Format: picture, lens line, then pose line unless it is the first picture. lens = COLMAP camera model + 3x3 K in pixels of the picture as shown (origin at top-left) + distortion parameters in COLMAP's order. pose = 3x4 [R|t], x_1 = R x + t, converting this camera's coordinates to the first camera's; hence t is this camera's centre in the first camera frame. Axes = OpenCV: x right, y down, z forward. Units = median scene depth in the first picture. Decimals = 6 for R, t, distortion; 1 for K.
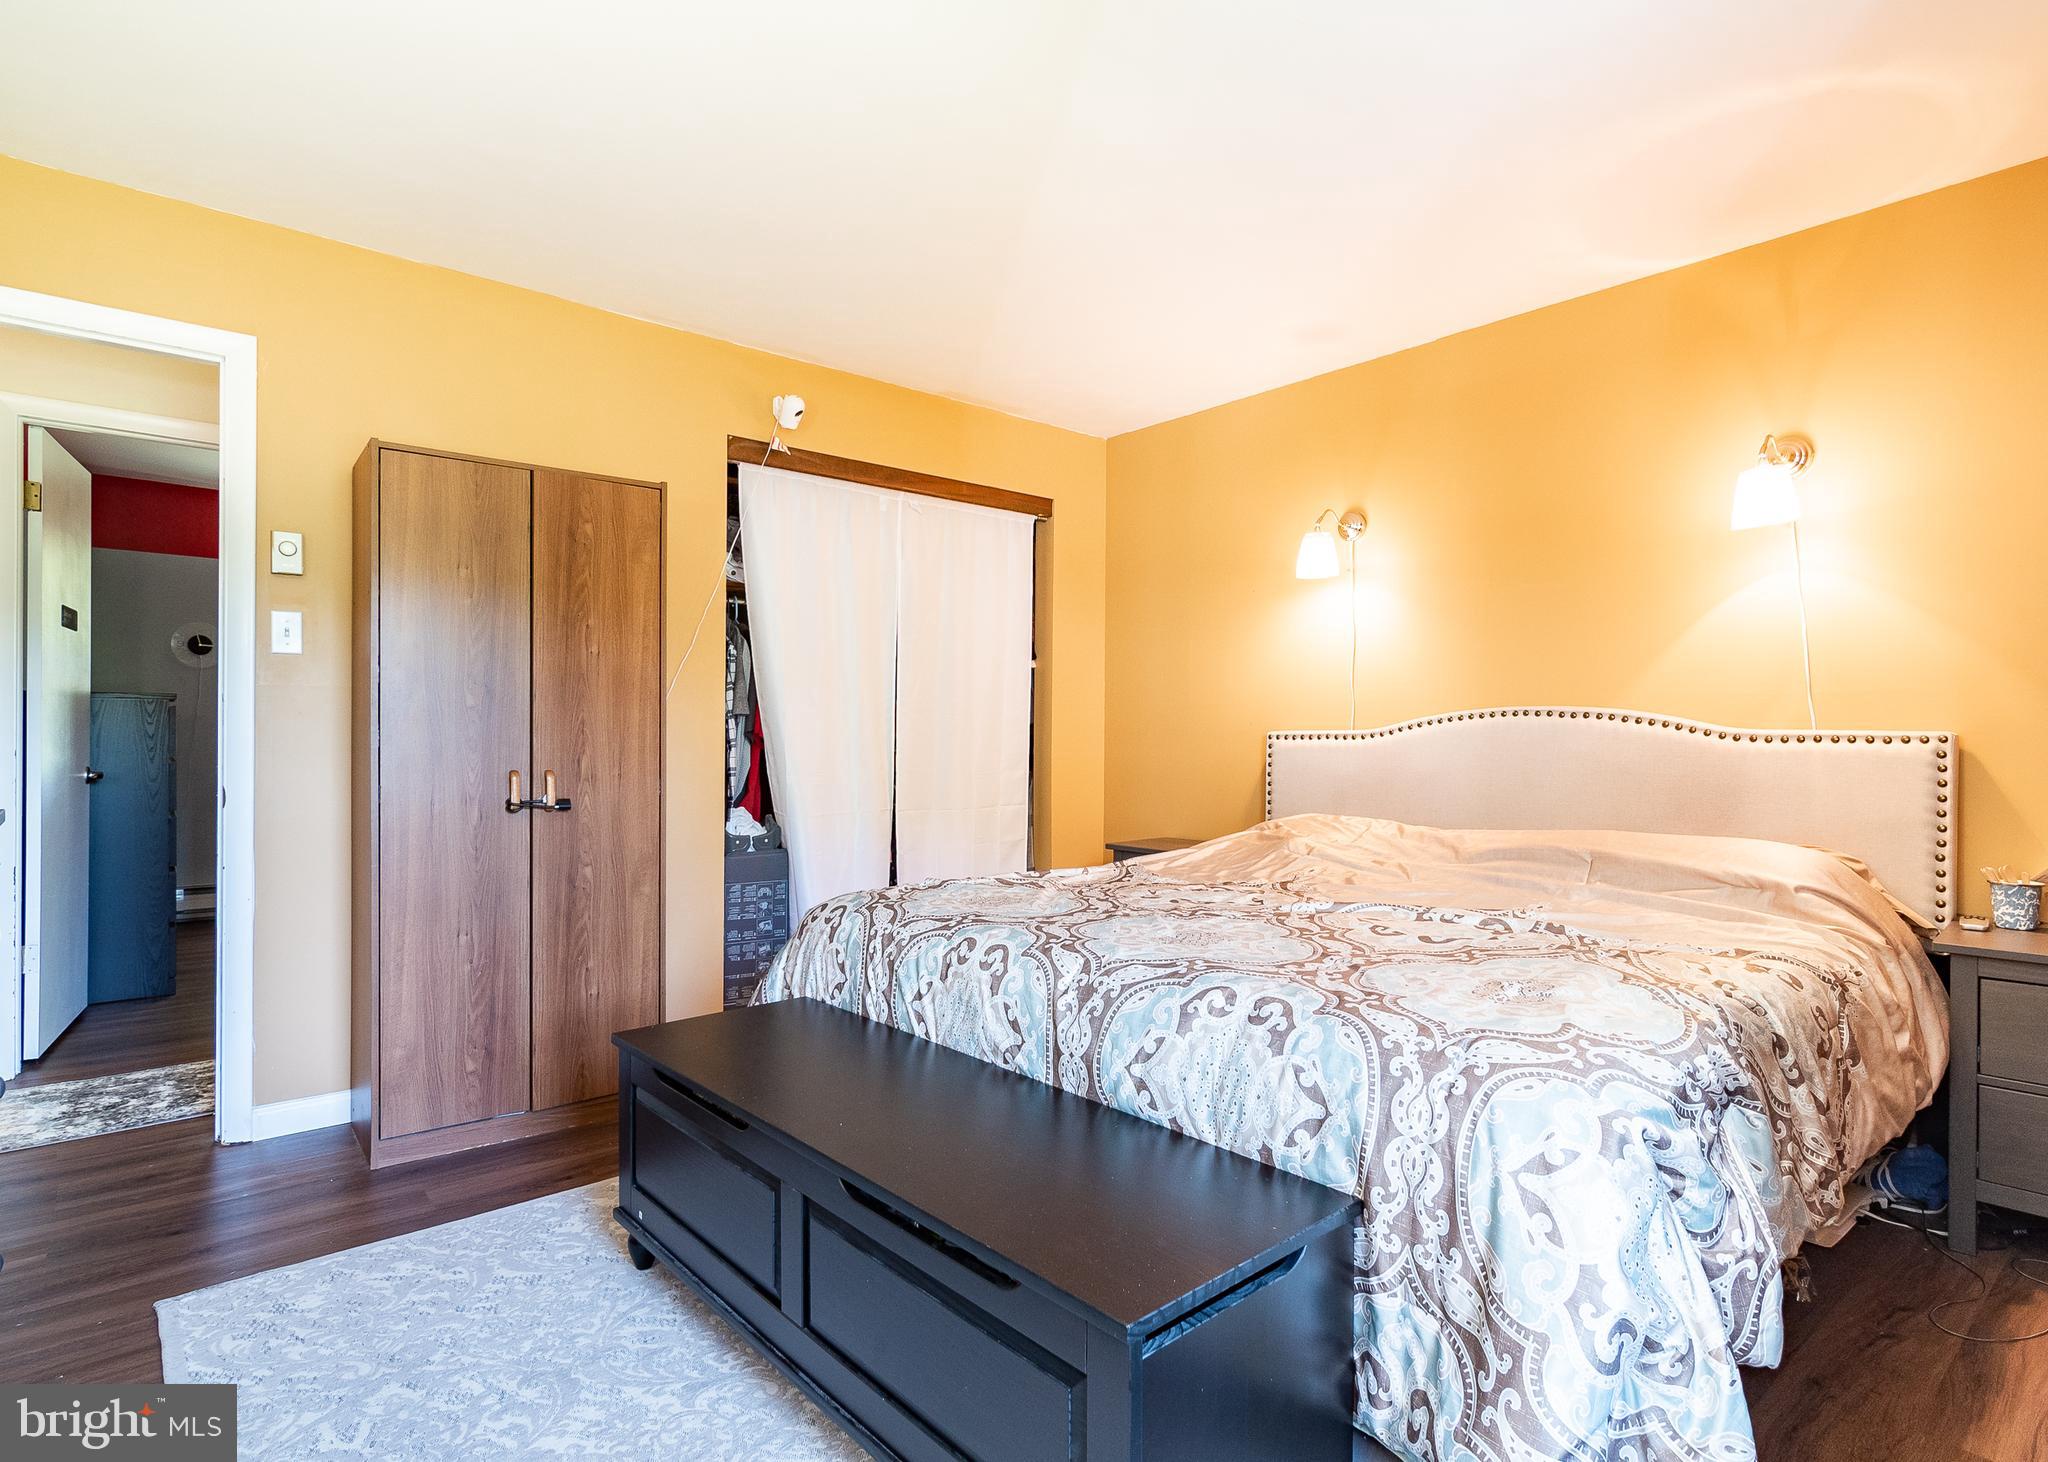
lens RADIAL K [[1051.5, 0, 1008.8], [0, 1051.5, 739.8], [0, 0, 1]] dist [0.004682, 0.000278]
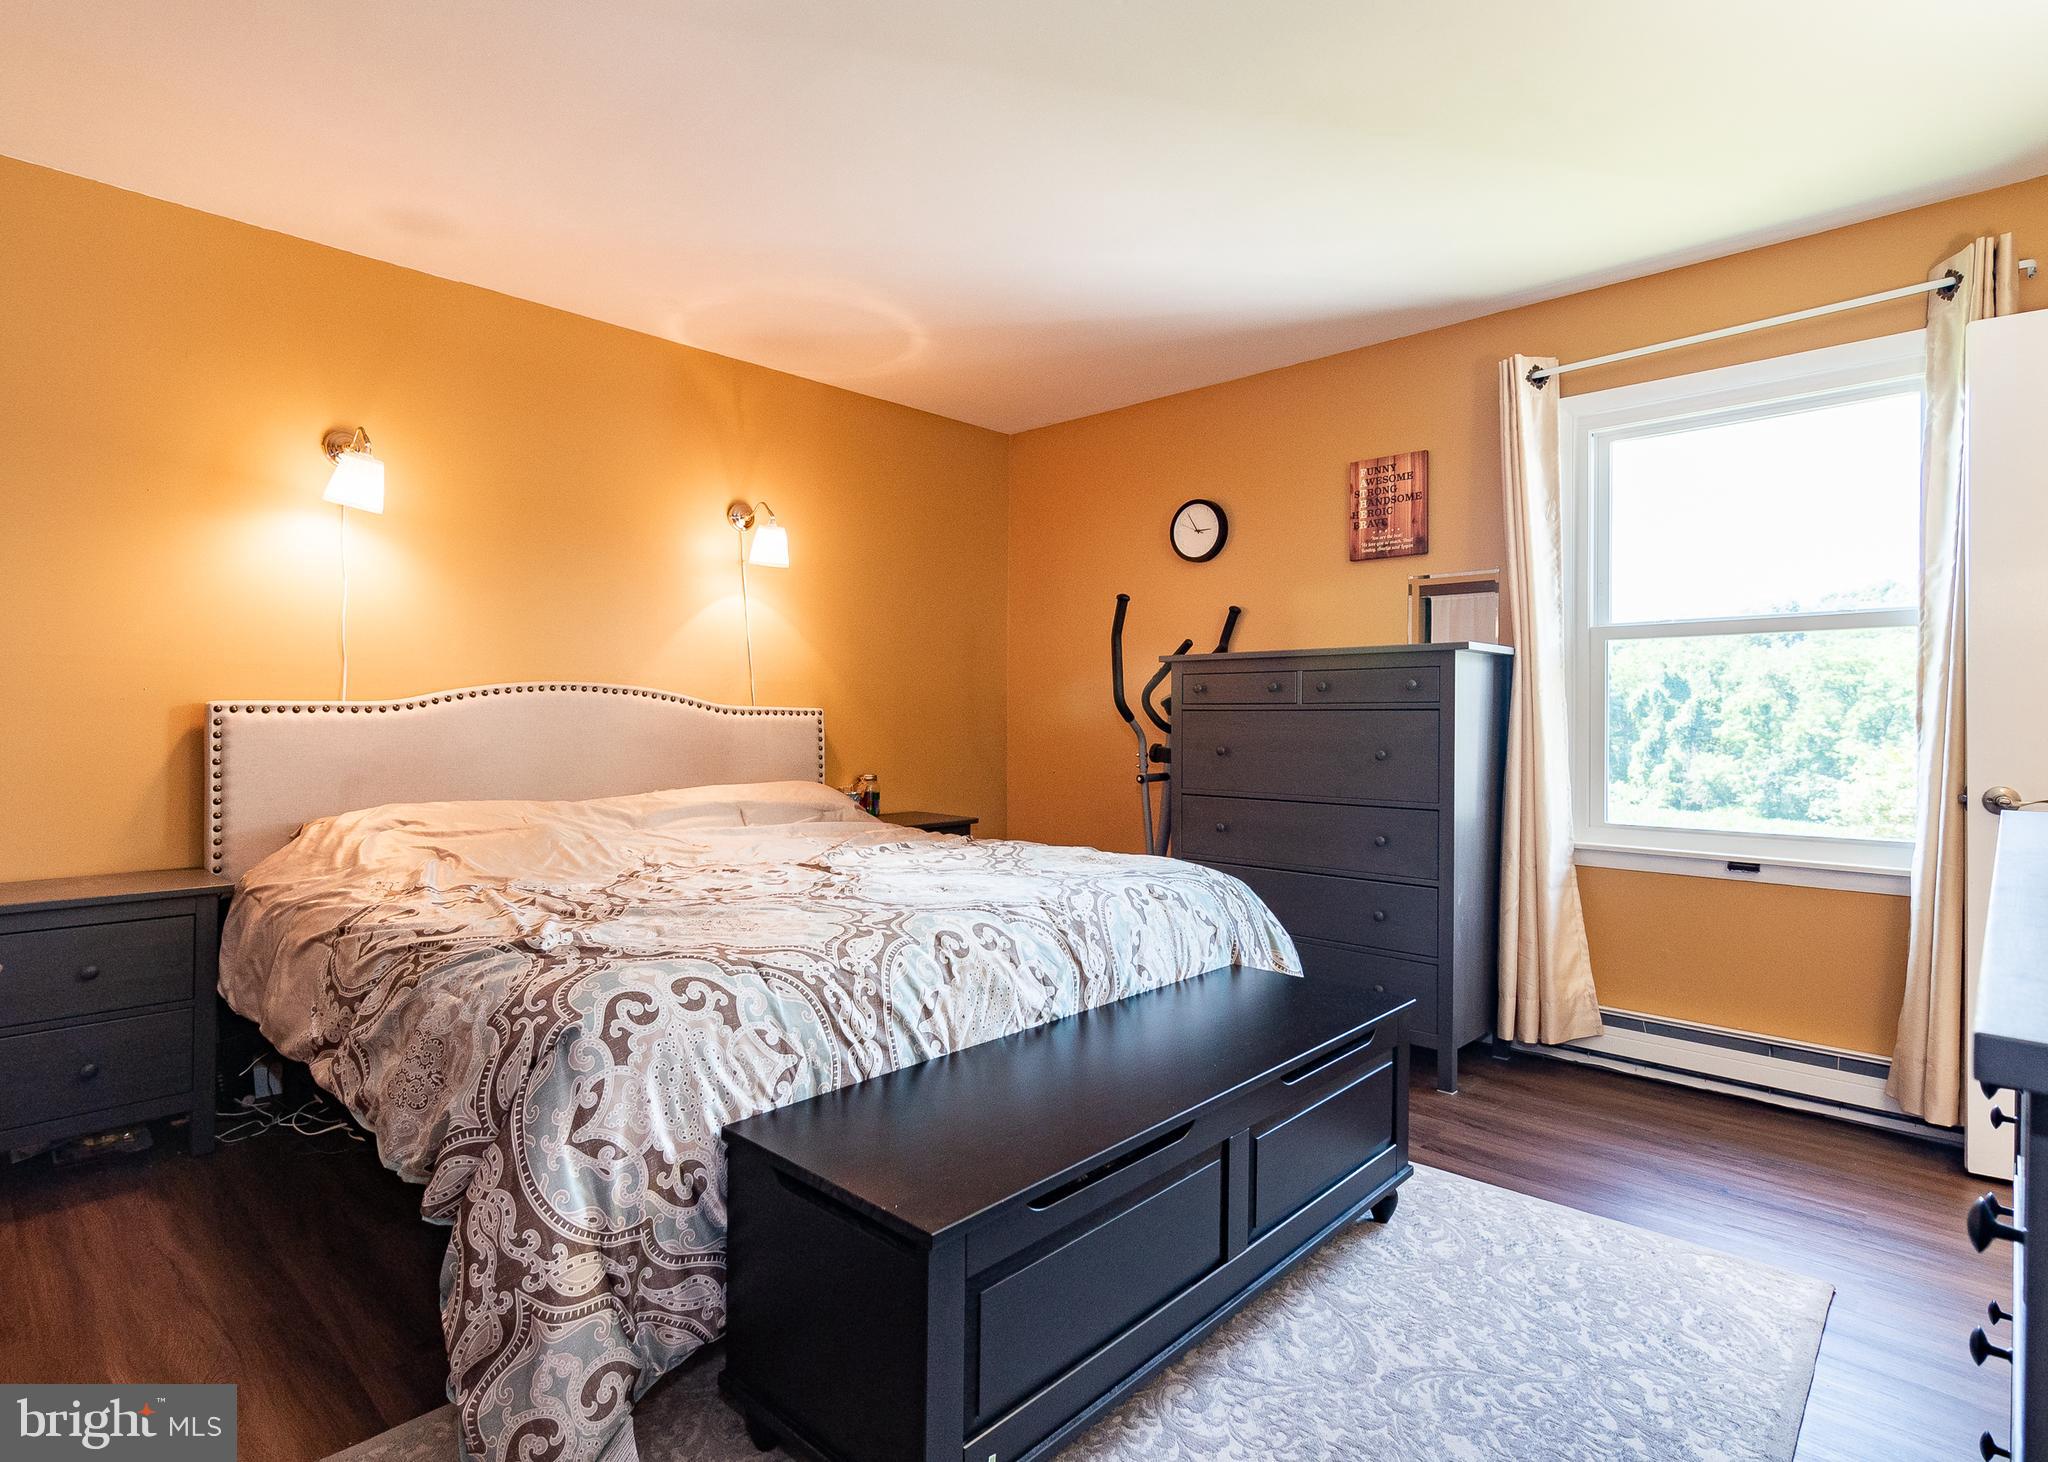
lens RADIAL K [[1051.5, 0, 1014.1], [0, 1051.5, 716.2], [0, 0, 1]] dist [0.004682, 0.000278]
pose [[-0.096606, -0.006729, 0.995300, -0.961843], [-0.003766, 0.999972, 0.006395, -0.008483], [-0.995316, -0.003131, -0.096629, 1.019727]]
